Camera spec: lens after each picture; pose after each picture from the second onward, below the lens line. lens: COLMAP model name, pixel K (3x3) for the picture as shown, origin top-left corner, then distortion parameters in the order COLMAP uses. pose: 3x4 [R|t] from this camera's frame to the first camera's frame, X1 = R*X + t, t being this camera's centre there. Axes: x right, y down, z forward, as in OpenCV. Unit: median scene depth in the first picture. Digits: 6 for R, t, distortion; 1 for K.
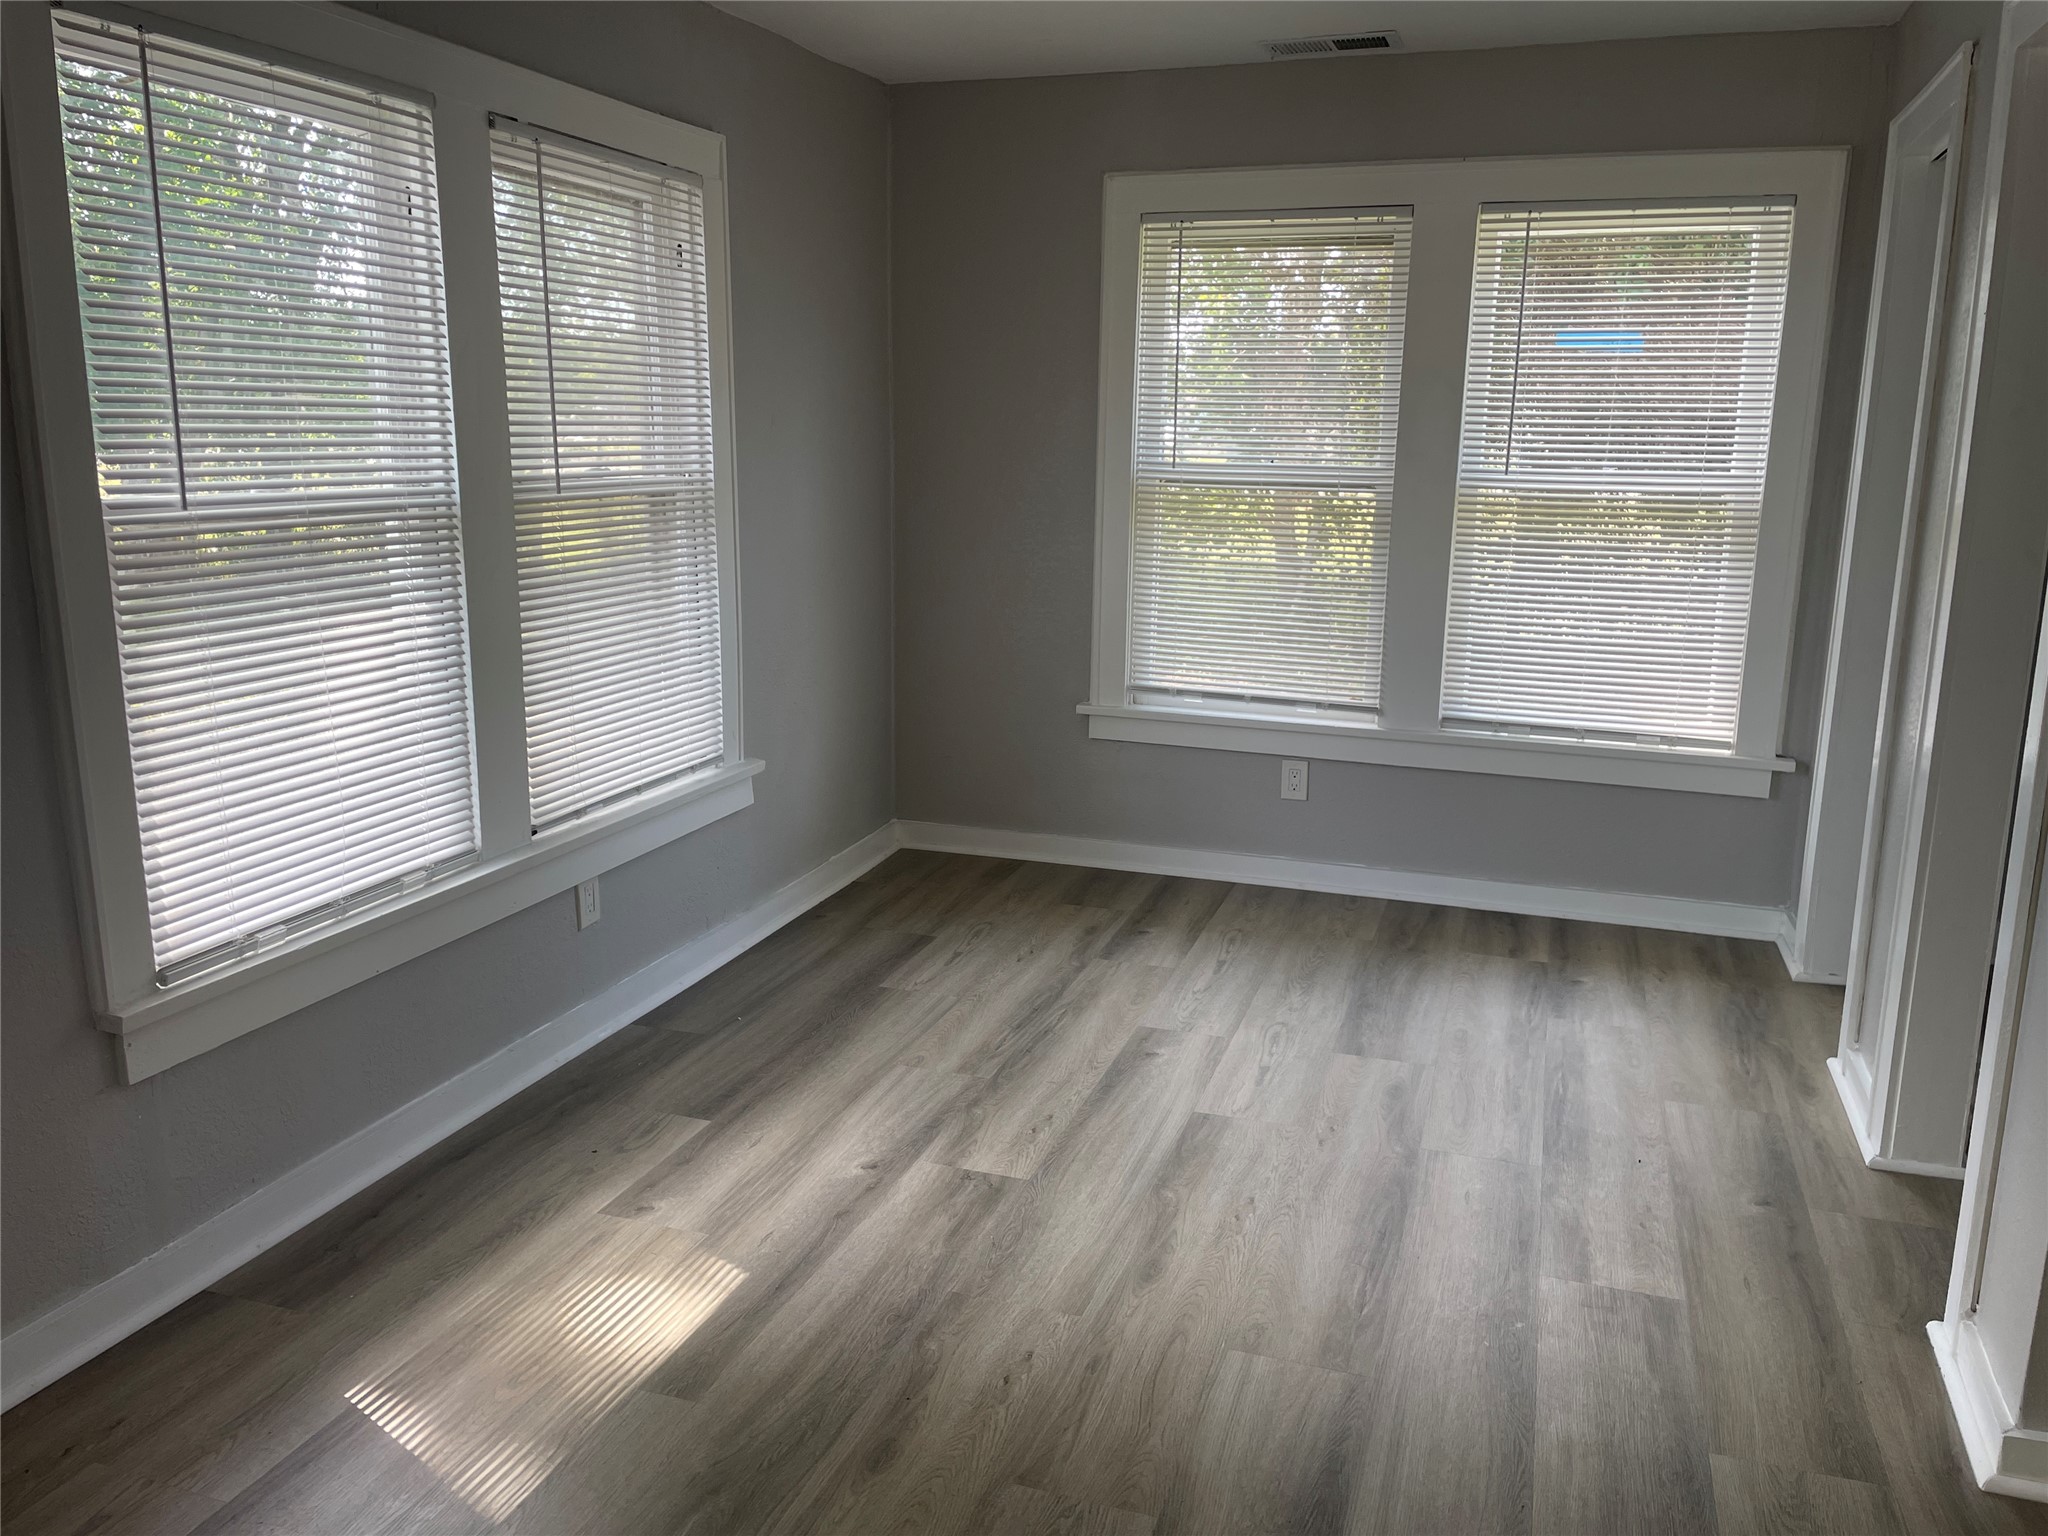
lens RADIAL K [[1540.8, 0, 1028.5], [0, 1540.8, 756.4], [0, 0, 1]] dist [0.036929, -0.020220]
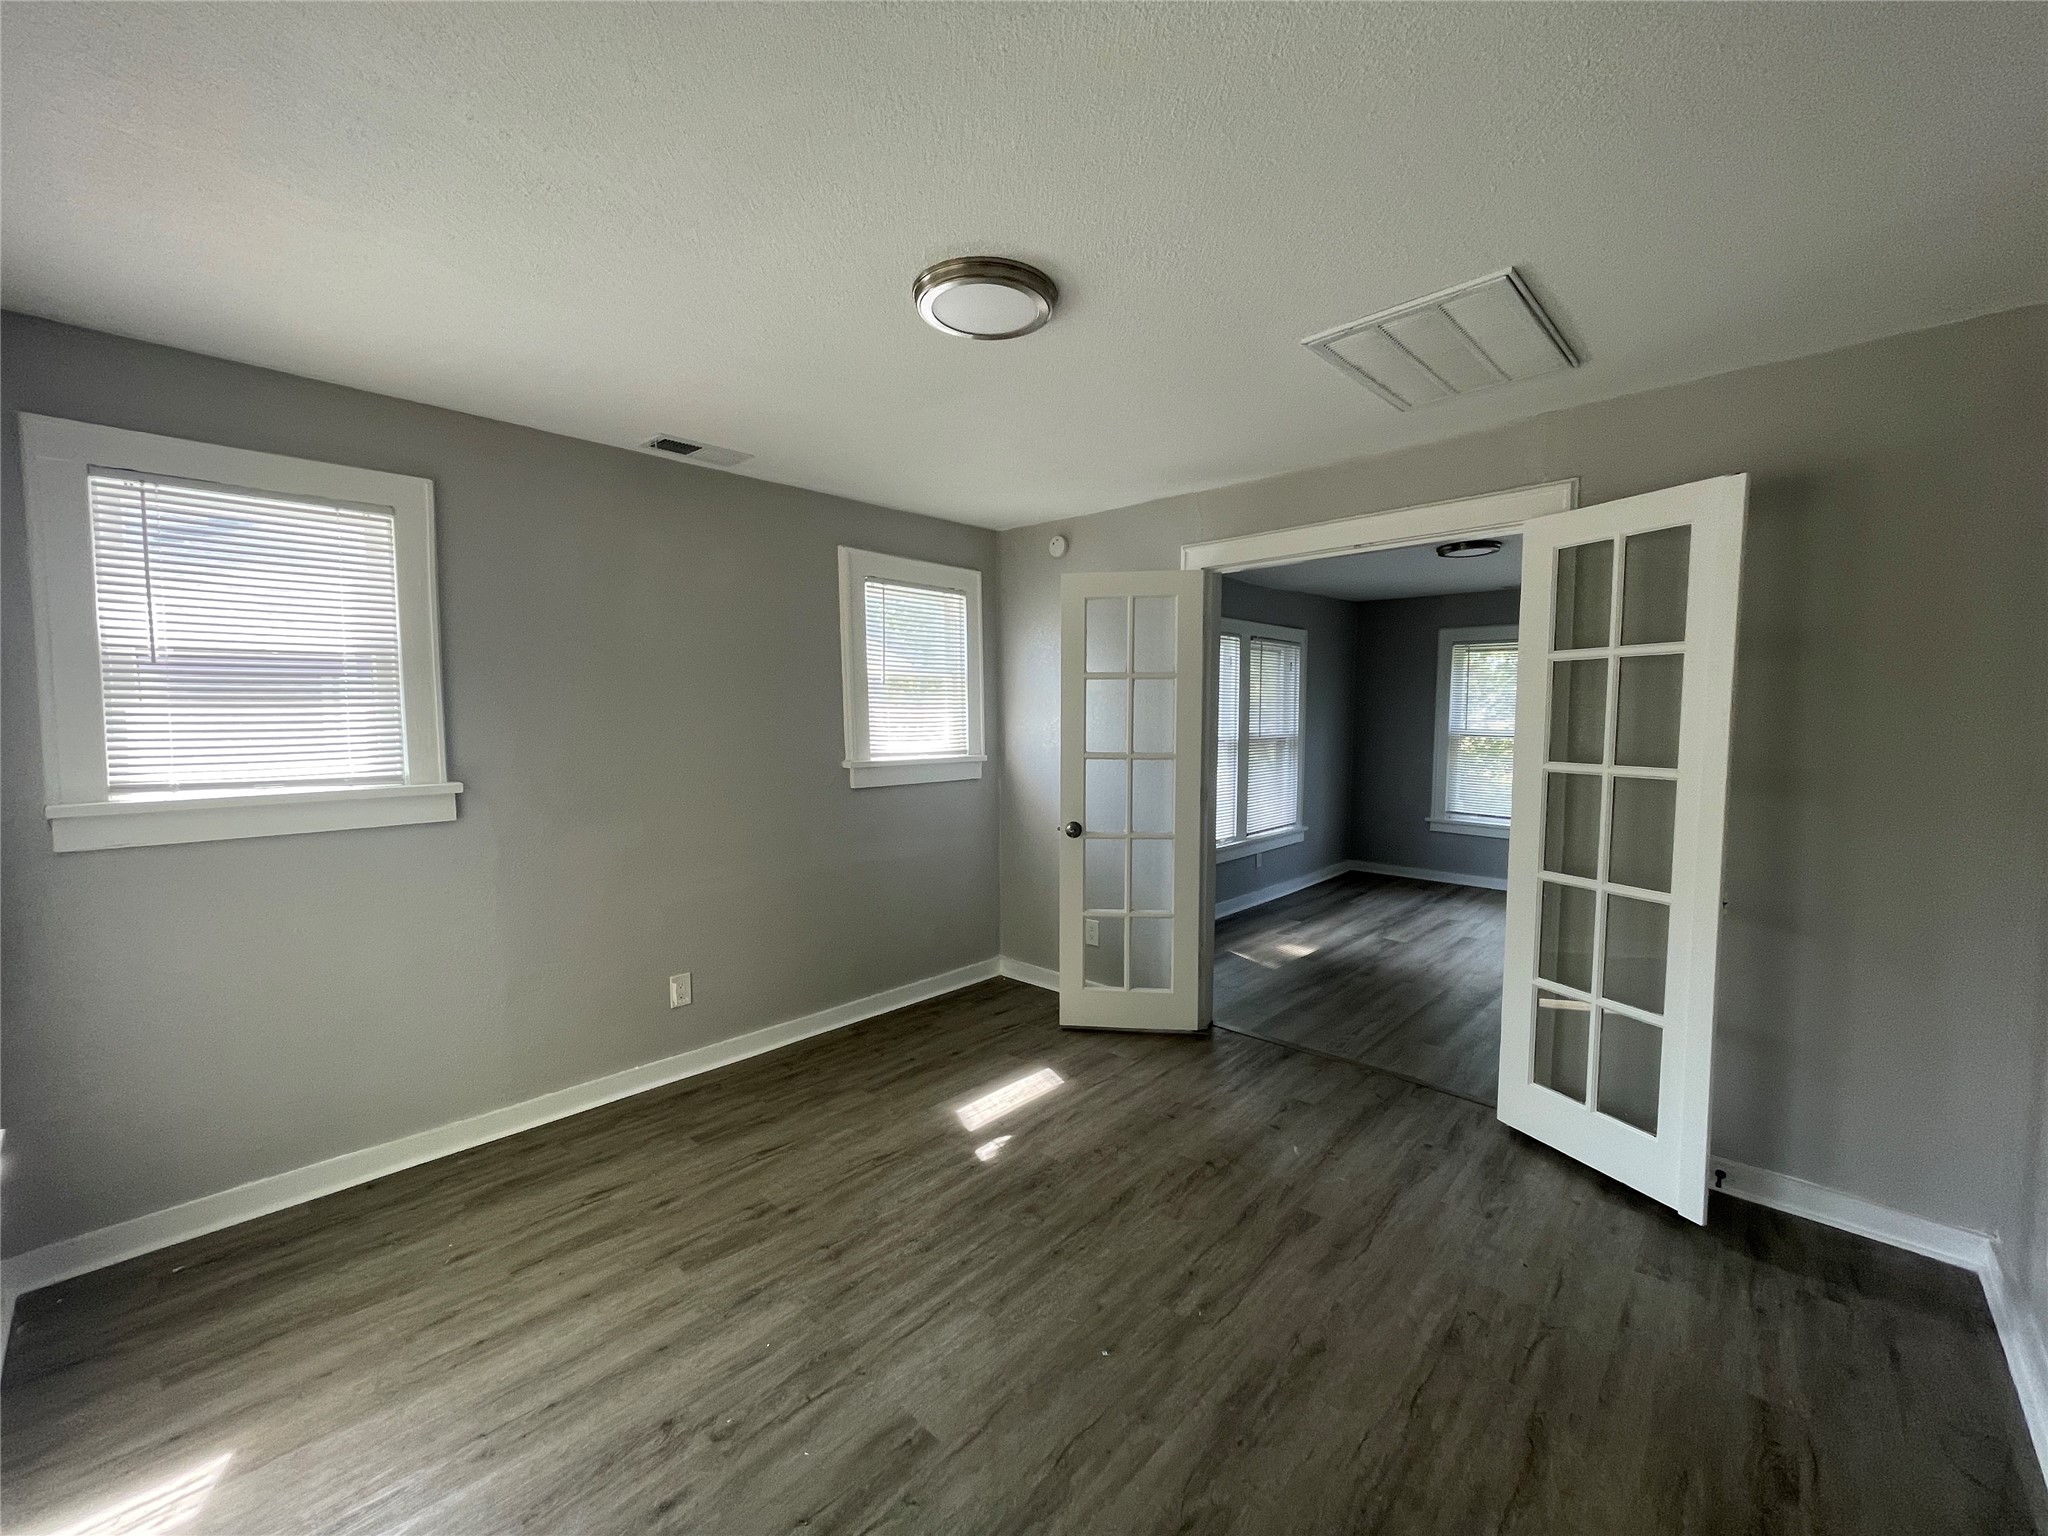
lens RADIAL K [[823.9, 0, 1024.1], [0, 823.9, 769.7], [0, 0, 1]] dist [-0.003571, 0.000958]
pose [[0.911831, 0.020401, -0.410059, -0.029945], [-0.077619, 0.989320, -0.123378, 0.185901], [0.403162, 0.144329, 0.903675, -0.950177]]
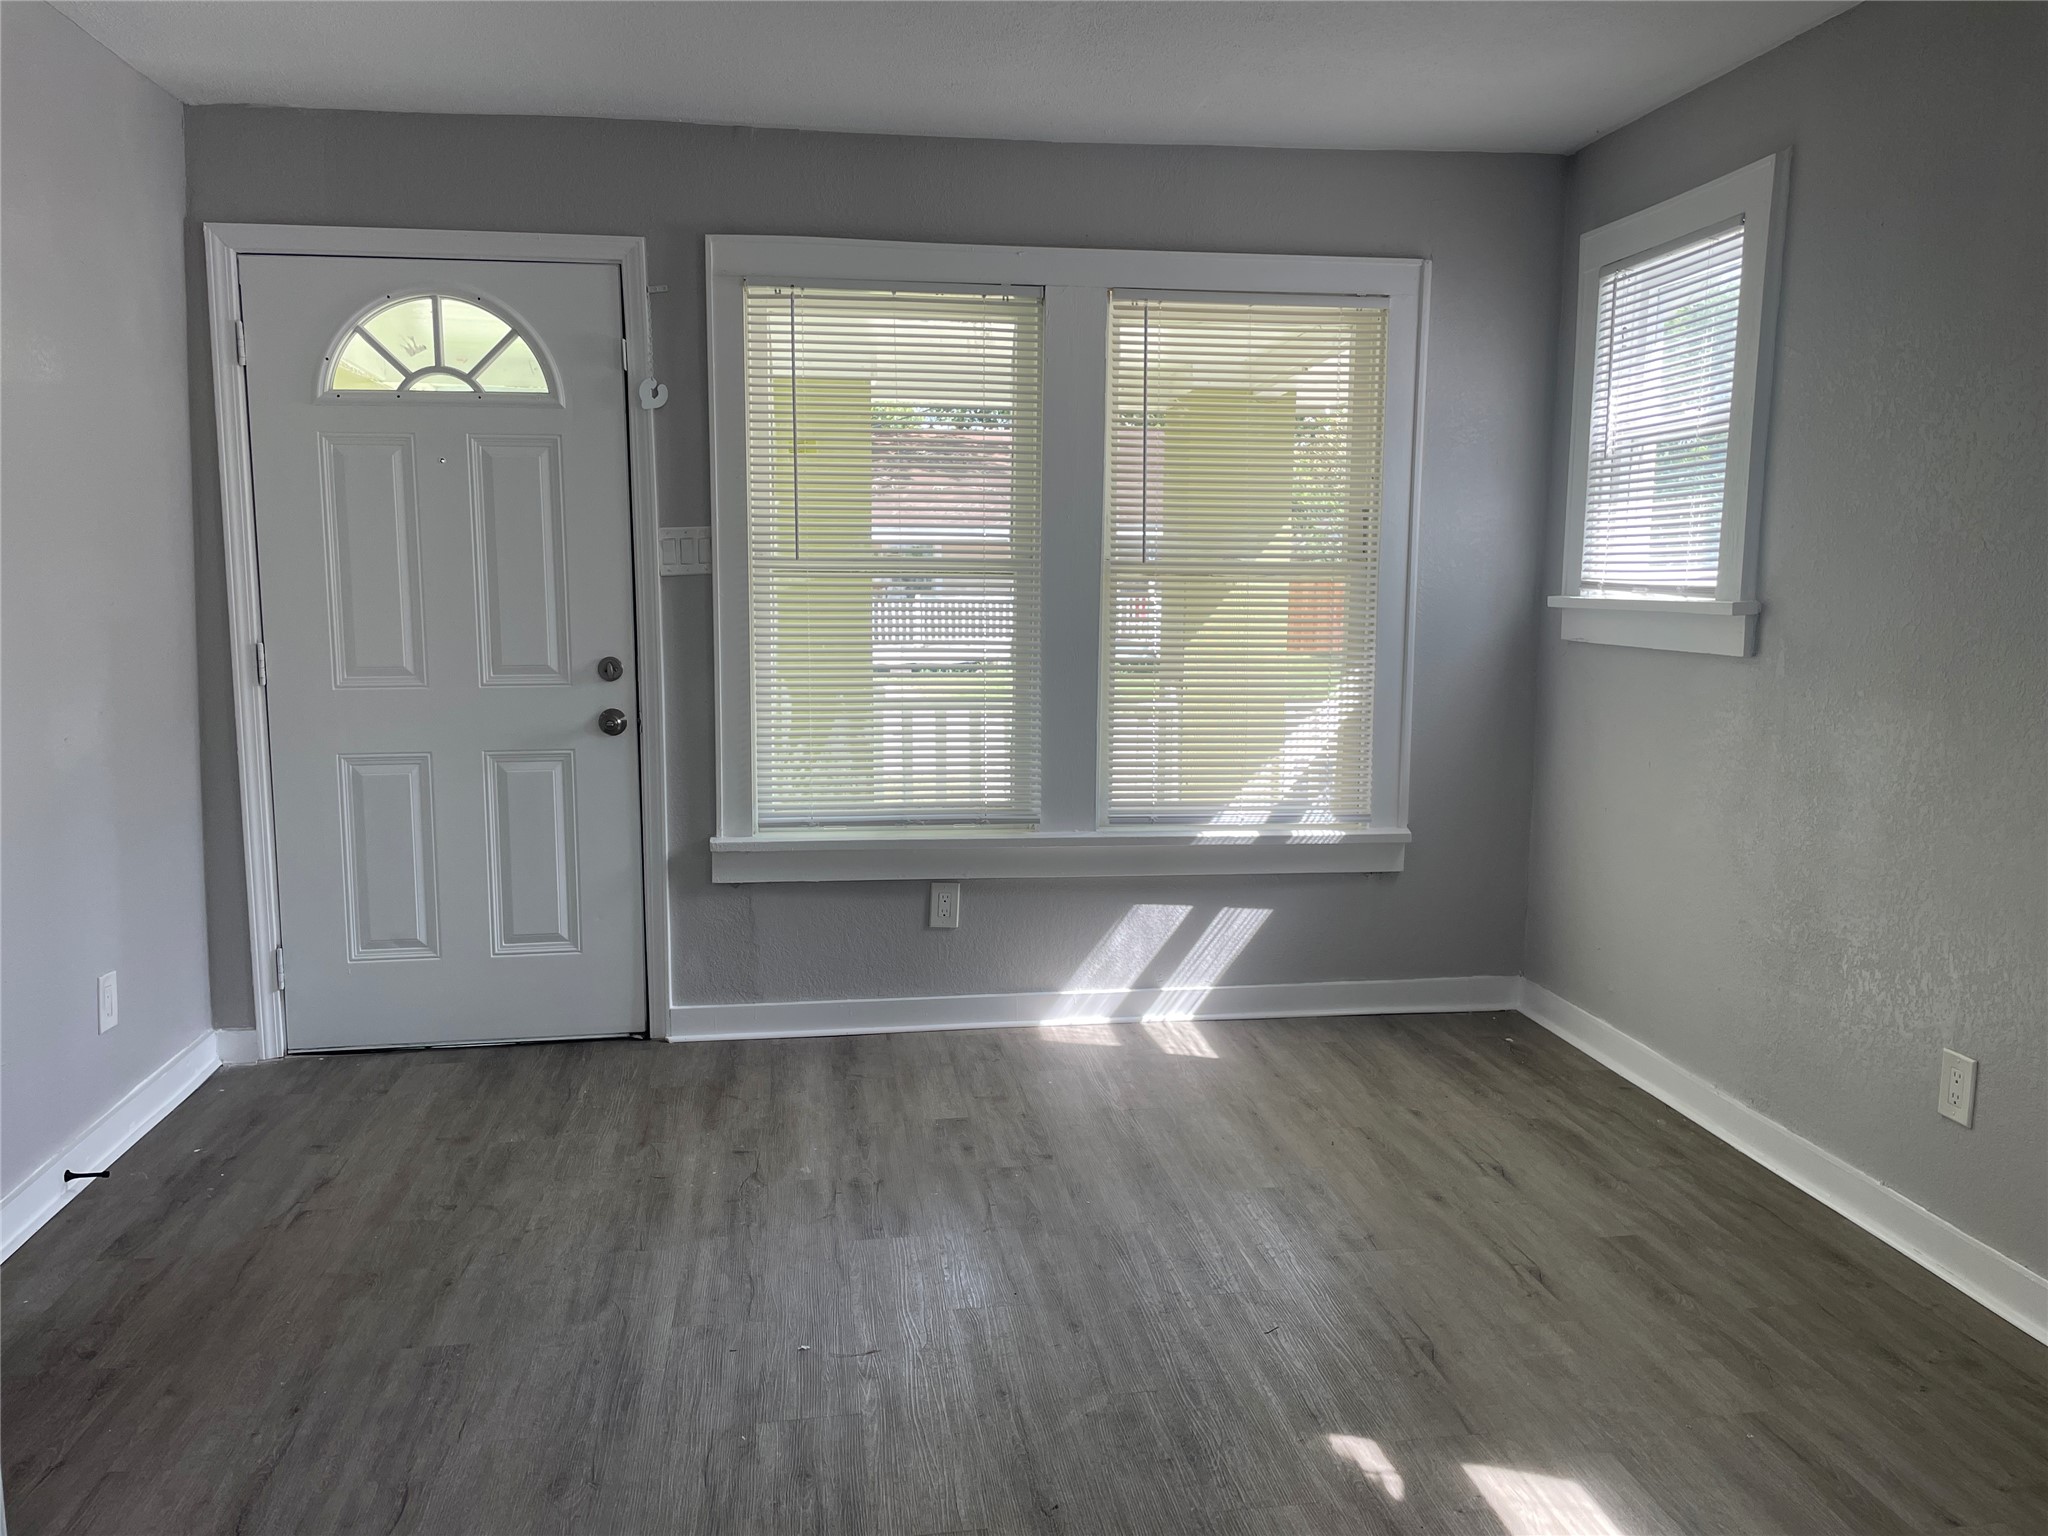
lens RADIAL K [[1540.8, 0, 1021.8], [0, 1540.8, 754.4], [0, 0, 1]] dist [0.036929, -0.020220]
pose [[-0.891706, 0.046178, -0.450254, 0.044454], [-0.101038, 0.949371, 0.297467, -0.038288], [0.441195, 0.310745, -0.841893, 0.349148]]
